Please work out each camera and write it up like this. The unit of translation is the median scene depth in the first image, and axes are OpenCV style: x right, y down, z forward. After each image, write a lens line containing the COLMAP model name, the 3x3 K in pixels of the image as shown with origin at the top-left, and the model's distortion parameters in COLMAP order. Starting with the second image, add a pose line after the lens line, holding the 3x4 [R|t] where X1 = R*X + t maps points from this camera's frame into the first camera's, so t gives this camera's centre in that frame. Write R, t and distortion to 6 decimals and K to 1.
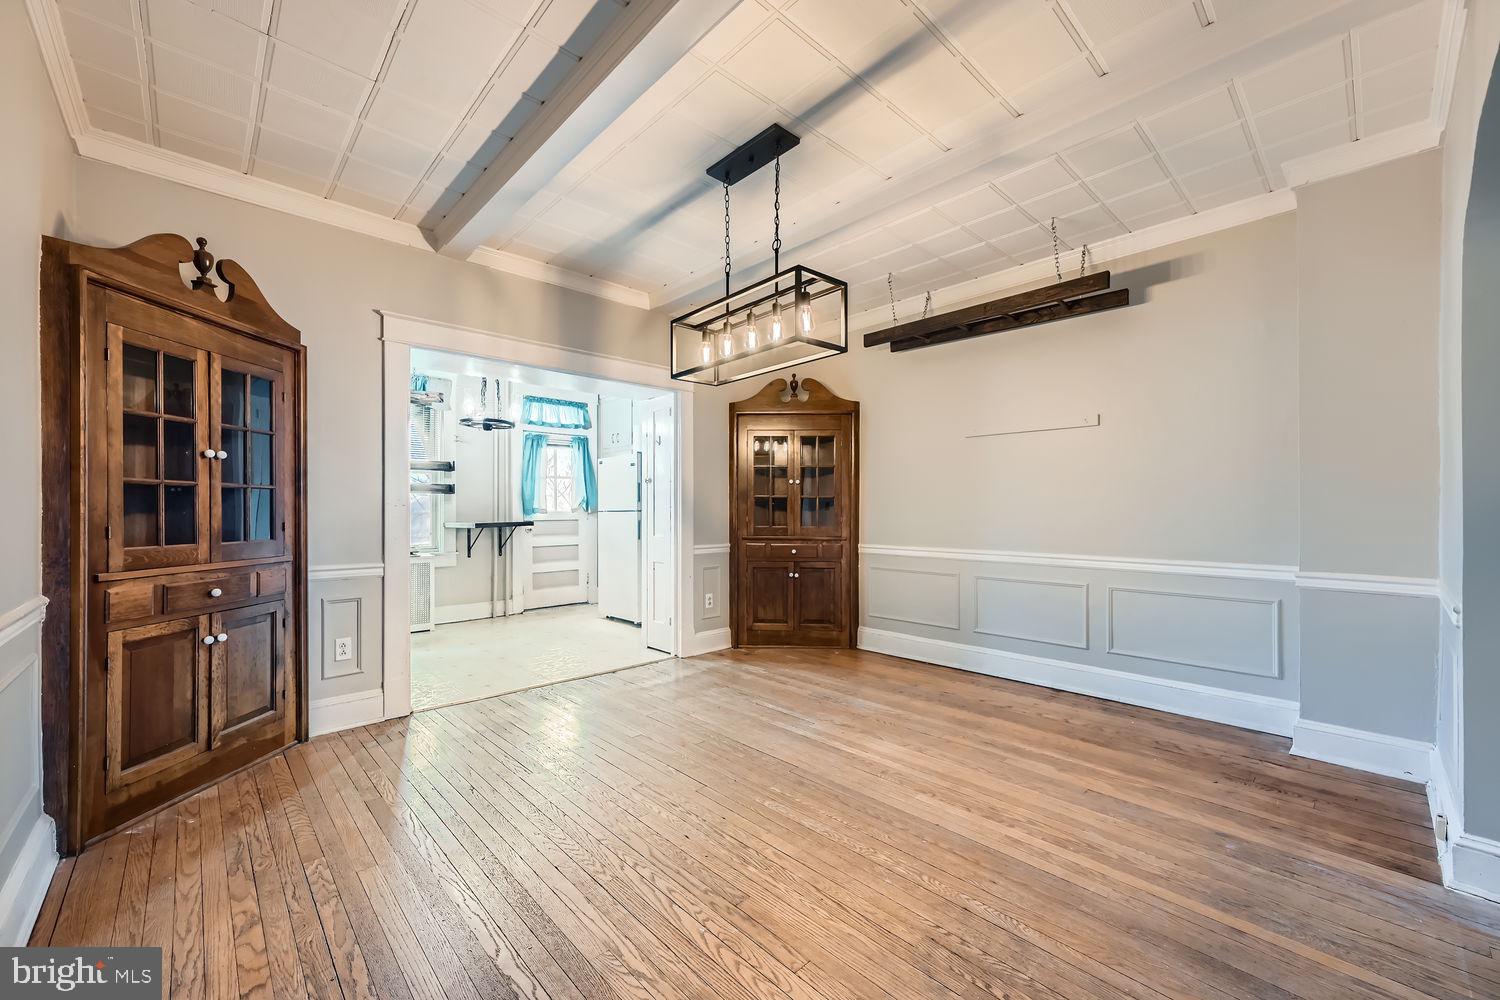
lens RADIAL K [[599.4, 0, 760.9], [0, 599.4, 502.1], [0, 0, 1]] dist [-0.000872, -0.000061]
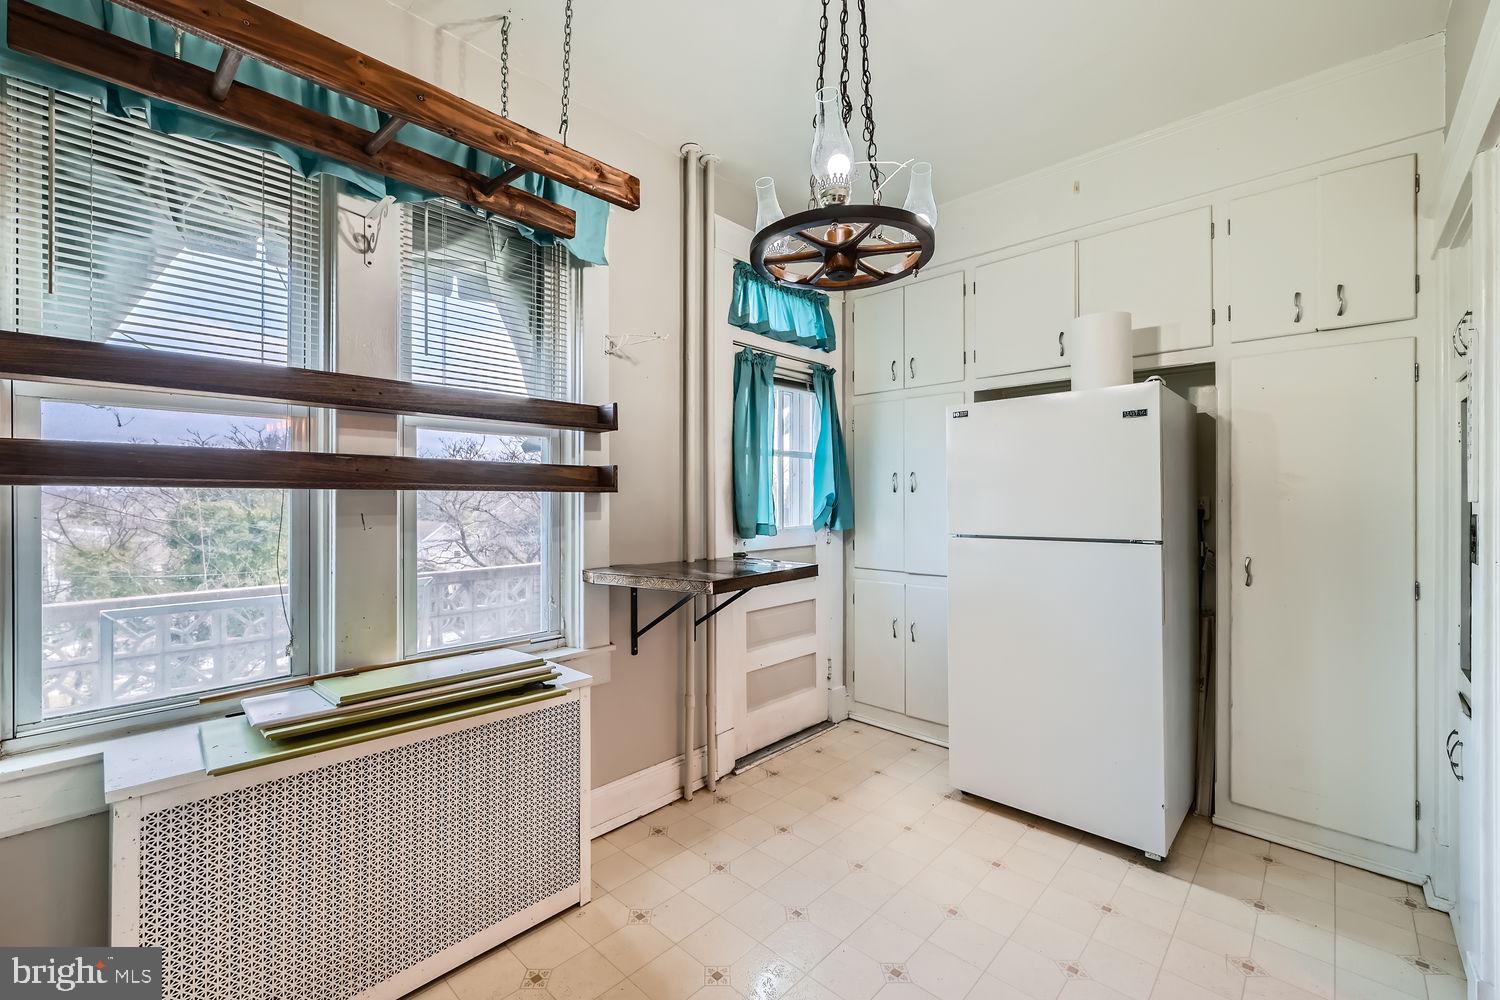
lens RADIAL K [[599.4, 0, 725.5], [0, 599.4, 499.0], [0, 0, 1]] dist [-0.000872, -0.000061]
pose [[0.999579, -0.000292, 0.029013, -0.406335], [-0.000053, 0.999930, 0.011866, -0.012513], [-0.029015, -0.011862, 0.999509, 0.561423]]
